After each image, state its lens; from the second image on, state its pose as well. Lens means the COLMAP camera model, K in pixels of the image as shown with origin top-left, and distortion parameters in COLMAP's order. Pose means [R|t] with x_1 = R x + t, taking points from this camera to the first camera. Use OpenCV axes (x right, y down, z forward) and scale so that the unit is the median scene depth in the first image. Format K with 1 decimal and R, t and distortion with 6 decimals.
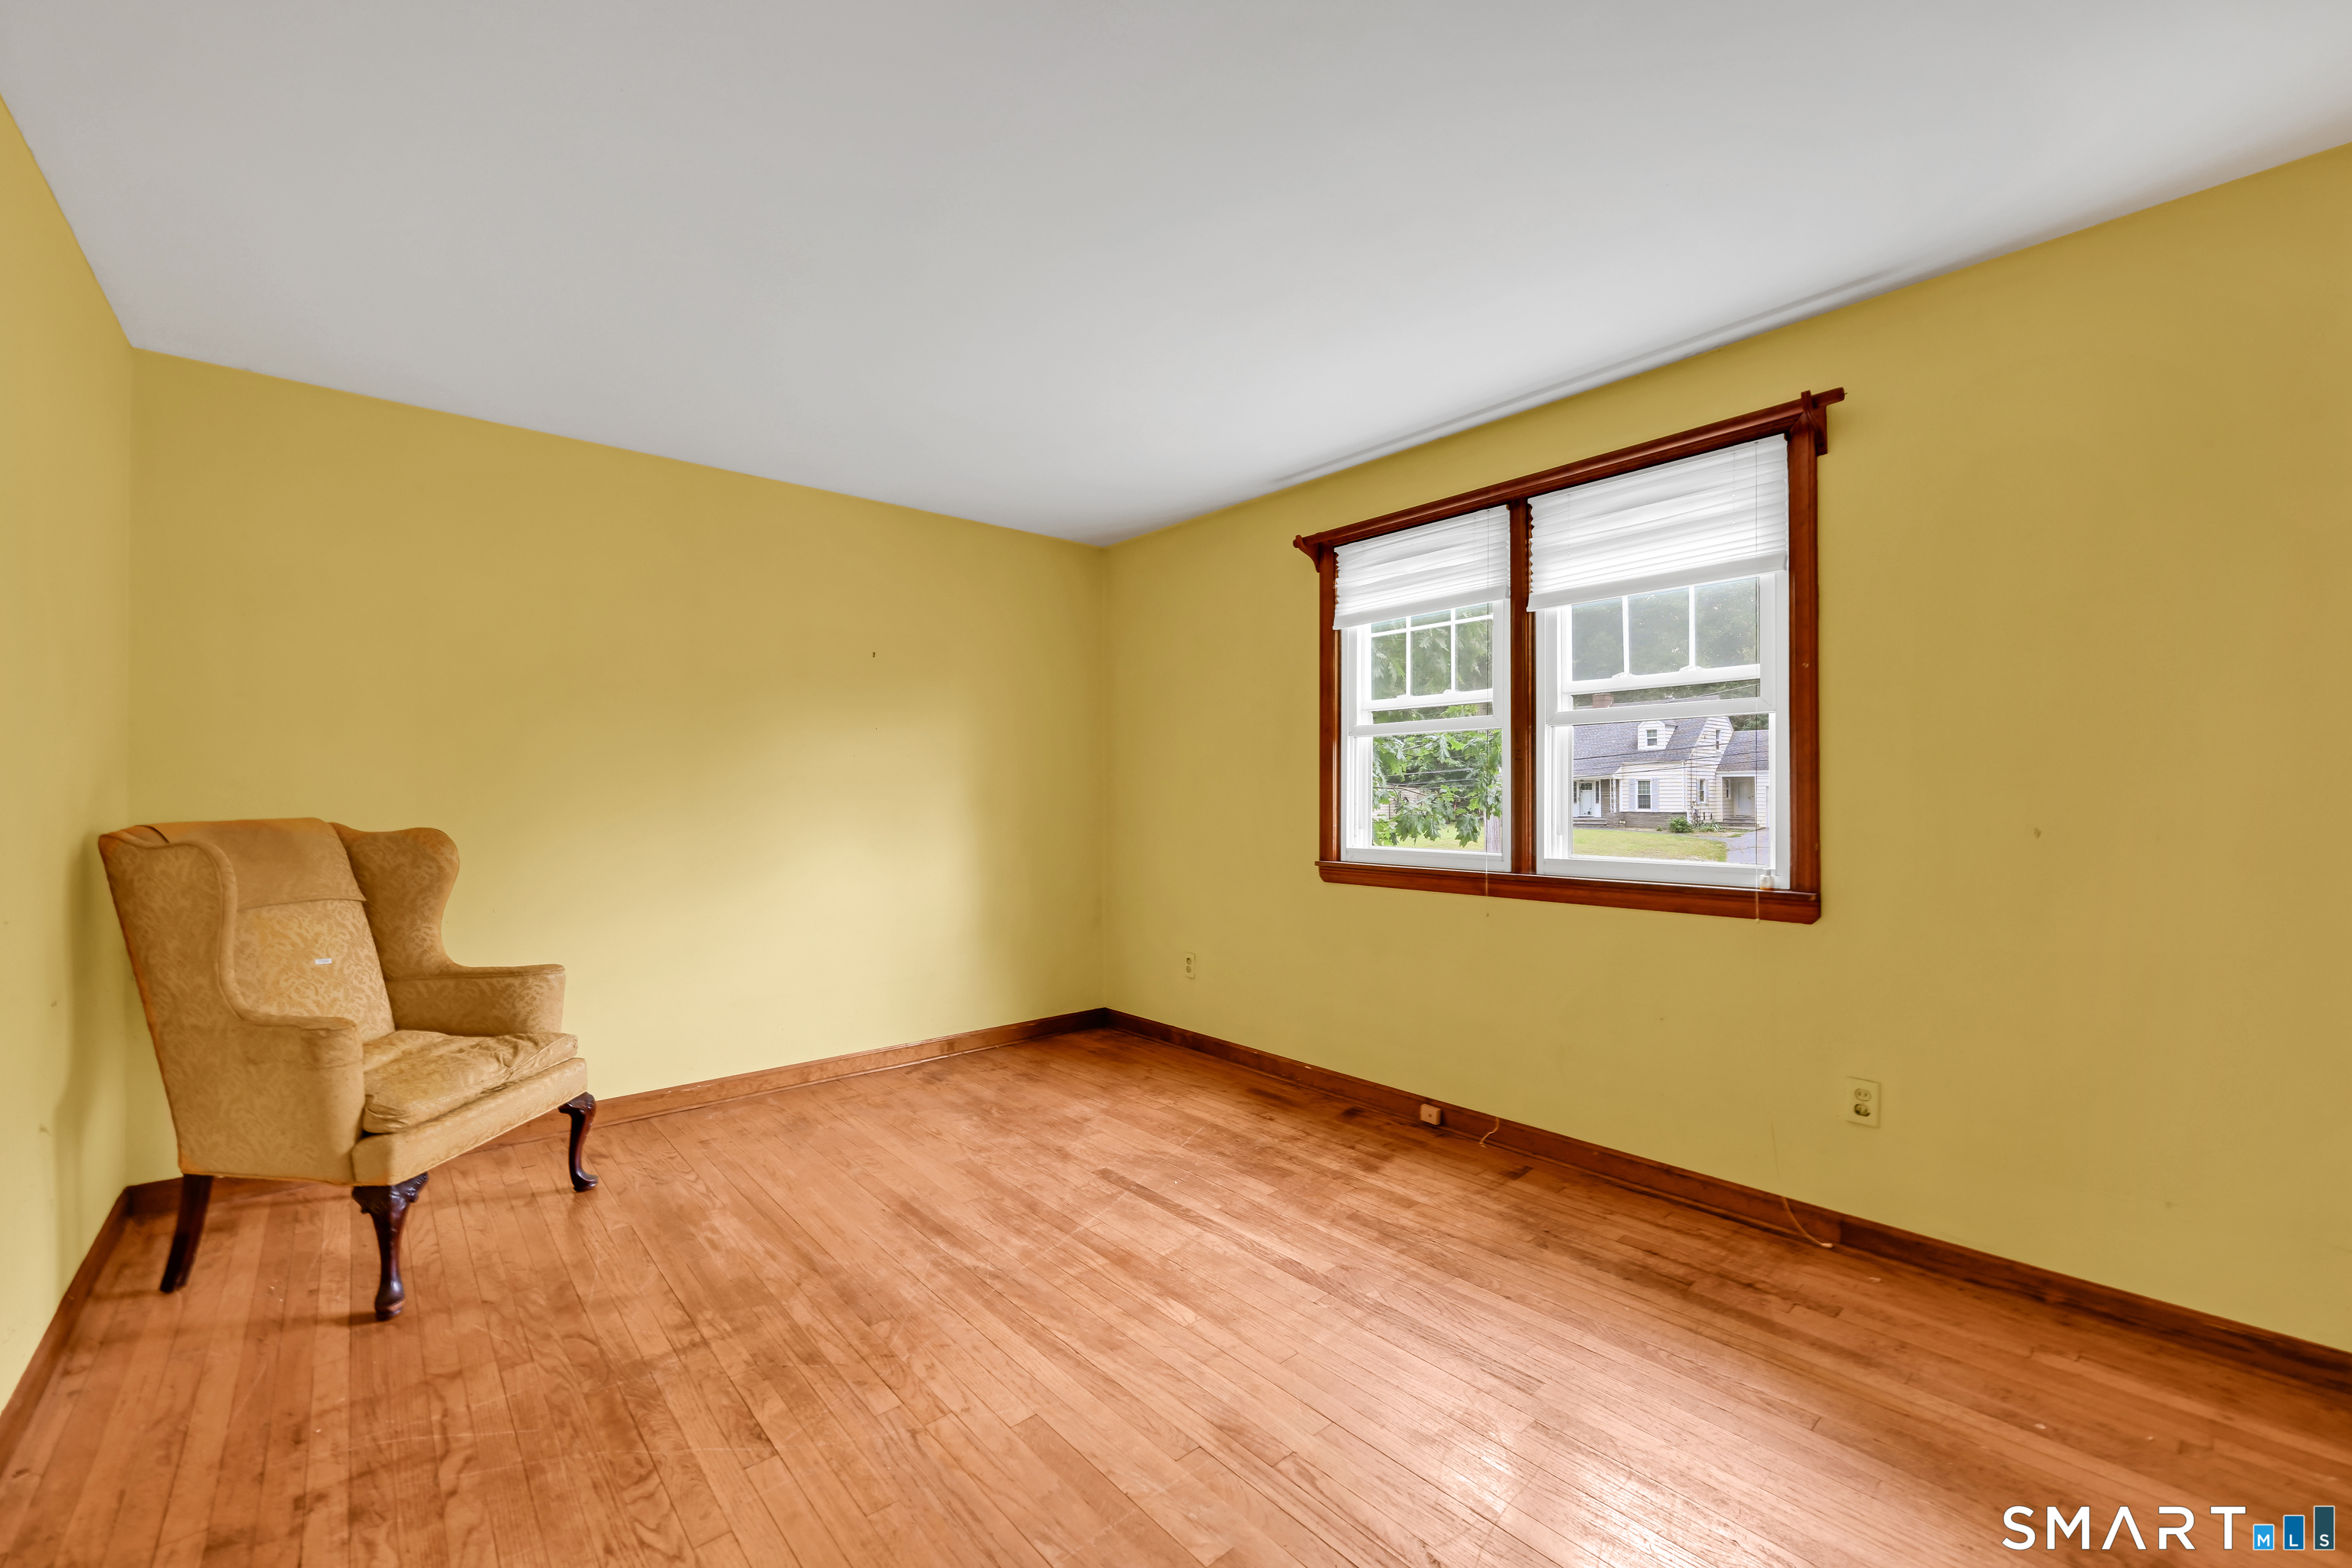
lens RADIAL K [[948.2, 0, 1181.0], [0, 948.2, 790.3], [0, 0, 1]] dist [-0.001600, -0.000244]
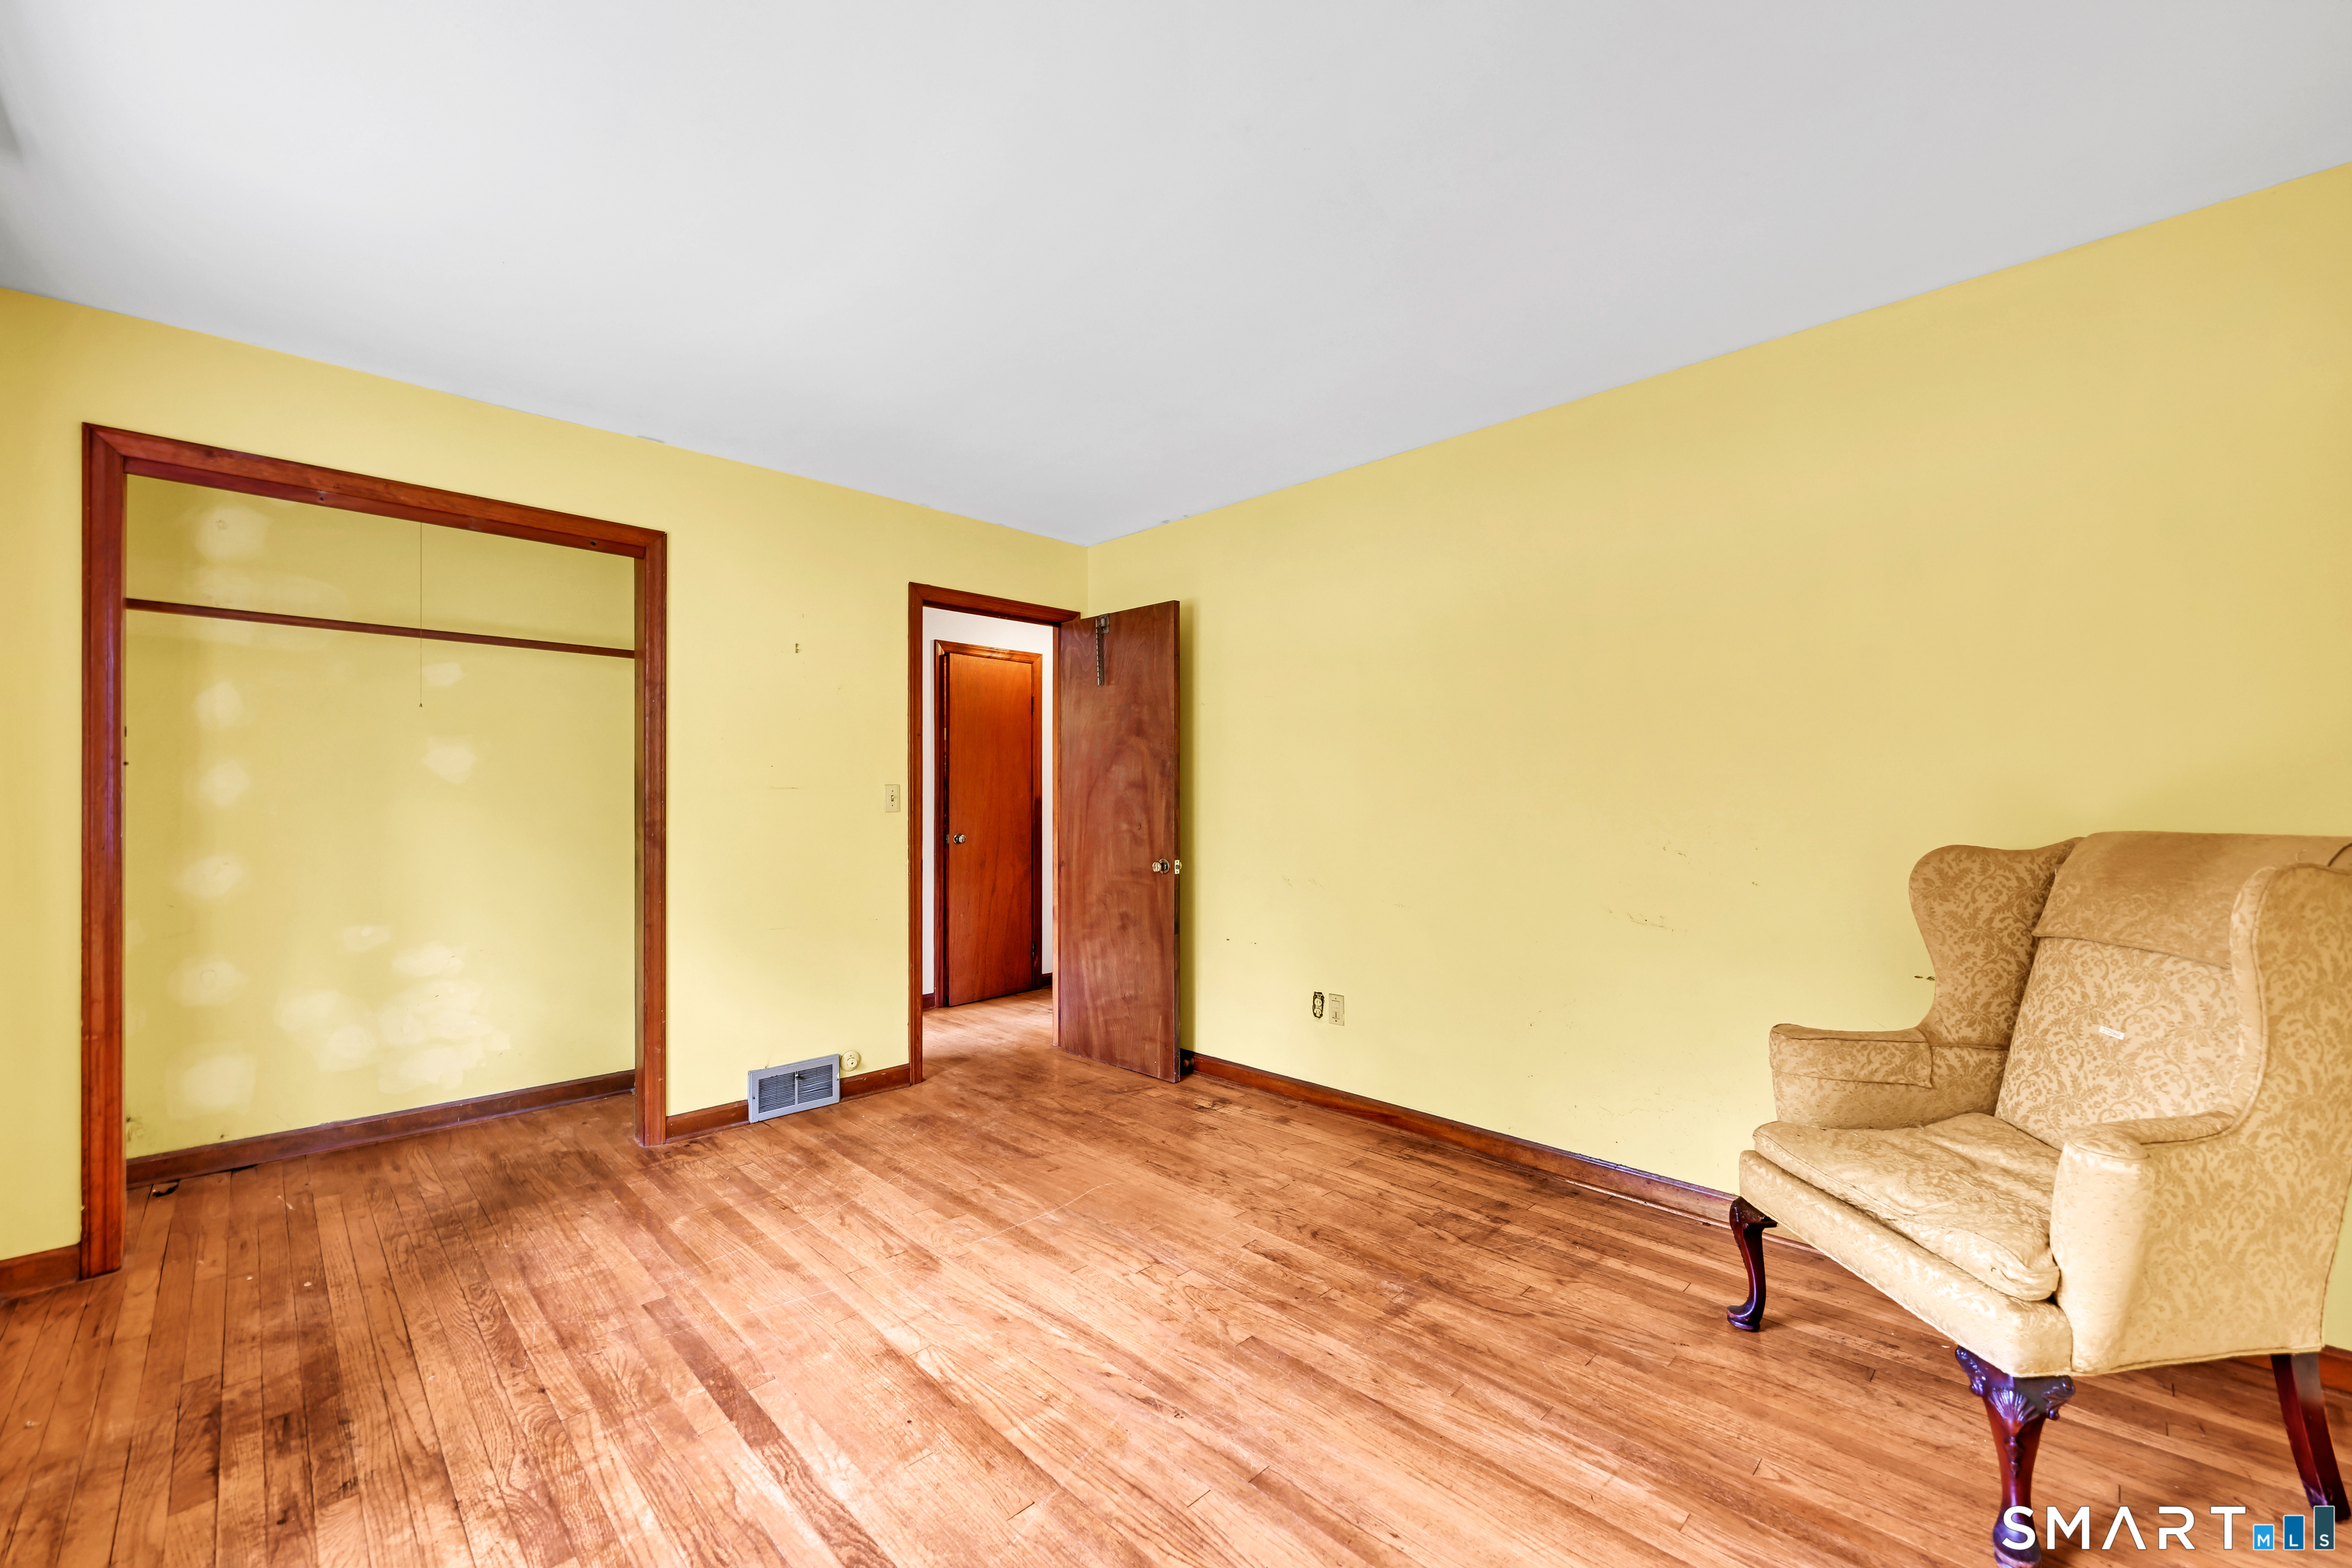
lens RADIAL K [[948.2, 0, 1181.0], [0, 948.2, 790.3], [0, 0, 1]] dist [-0.001600, -0.000244]
pose [[-0.998131, 0.006061, -0.060817, -0.191741], [0.006786, 0.999908, -0.011716, 0.002074], [0.060741, -0.012107, -0.998080, 1.947830]]
